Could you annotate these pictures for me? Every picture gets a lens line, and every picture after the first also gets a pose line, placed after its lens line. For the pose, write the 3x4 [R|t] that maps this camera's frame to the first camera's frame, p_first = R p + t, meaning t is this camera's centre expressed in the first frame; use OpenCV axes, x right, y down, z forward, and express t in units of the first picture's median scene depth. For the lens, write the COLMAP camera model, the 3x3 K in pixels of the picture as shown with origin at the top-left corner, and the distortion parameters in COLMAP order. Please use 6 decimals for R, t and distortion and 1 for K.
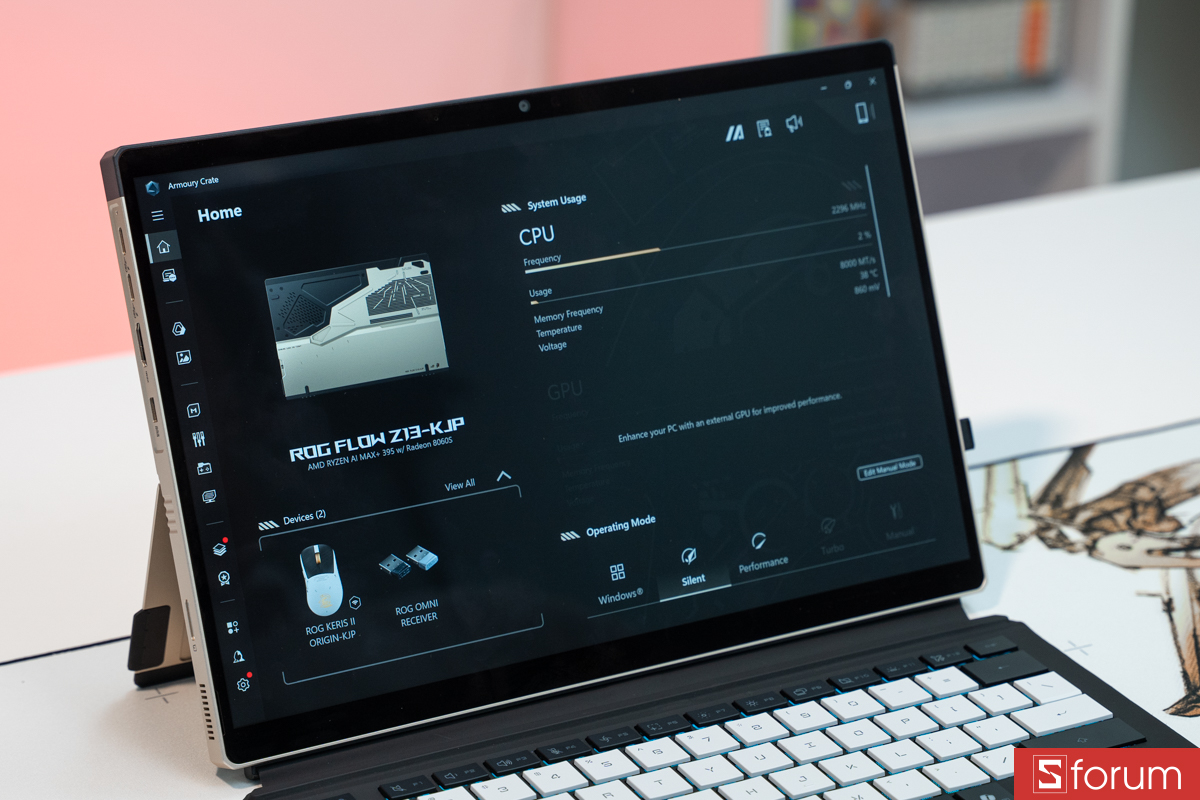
lens RADIAL K [[3169.3, 0, 600.0], [0, 3169.3, 400.0], [0, 0, 1]] dist [0.175560, 1.069608]
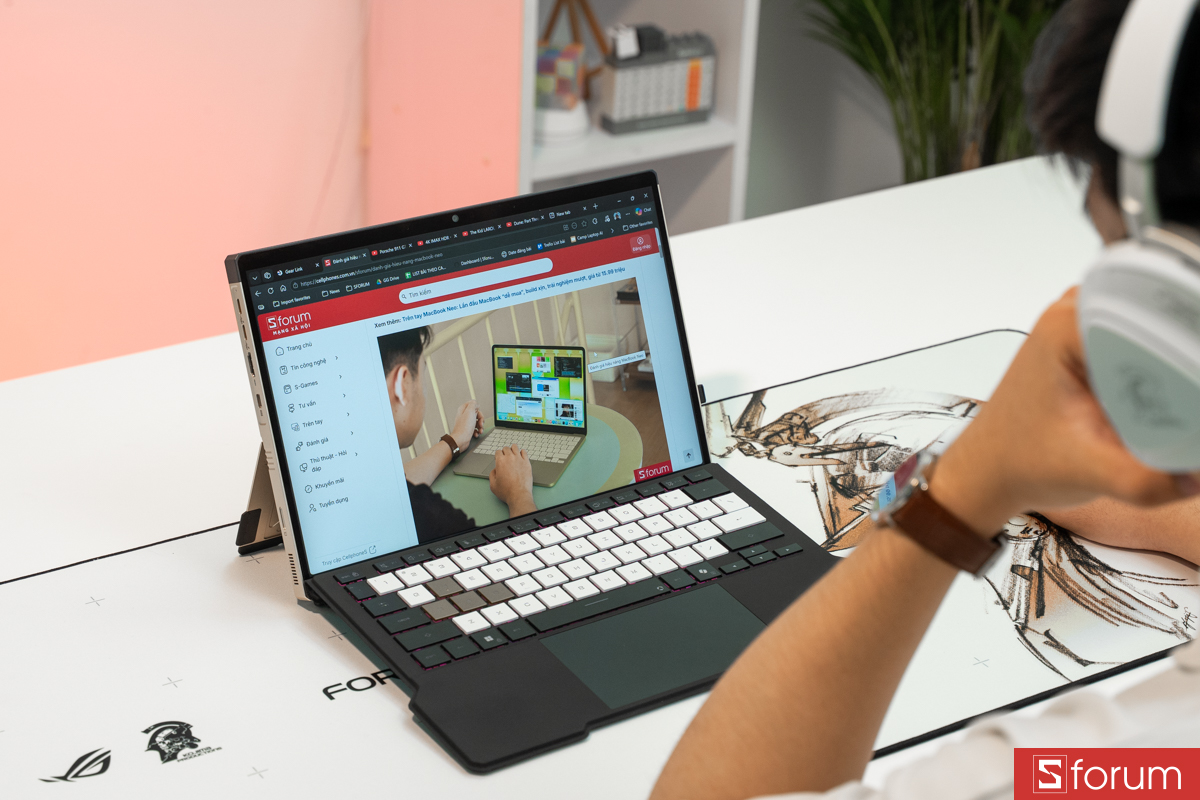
lens RADIAL K [[2590.2, 0, 600.0], [0, 2590.2, 400.0], [0, 0, 1]] dist [0.049608, 0.155919]
pose [[0.992469, -0.024521, 0.120014, -0.105488], [0.018134, 0.998375, 0.054029, -0.060864], [-0.121144, -0.051446, 0.991301, -0.385040]]
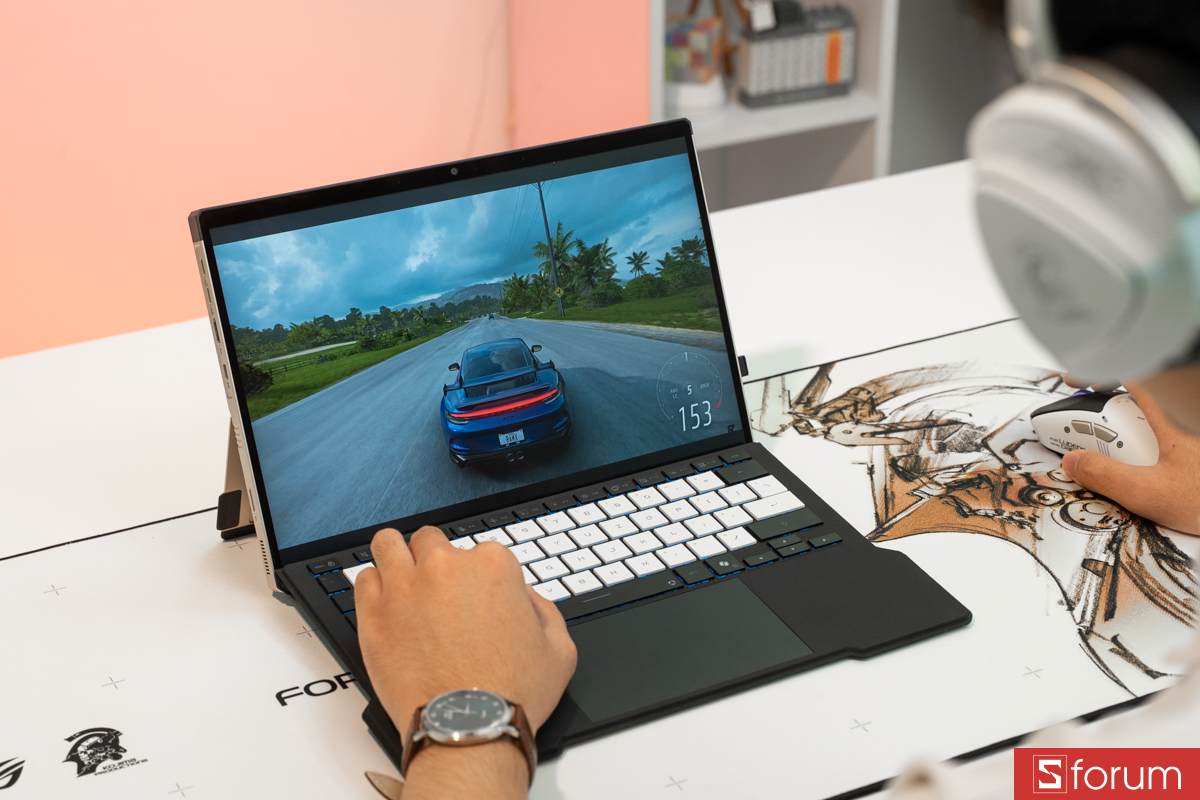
lens RADIAL K [[2311.8, 0, 600.0], [0, 2311.8, 400.0], [0, 0, 1]] dist [0.030469, 0.002864]
pose [[0.999726, -0.022963, 0.004497, 0.036686], [0.022656, 0.997977, 0.059406, -0.040477], [-0.005852, -0.059288, 0.998224, -0.143776]]
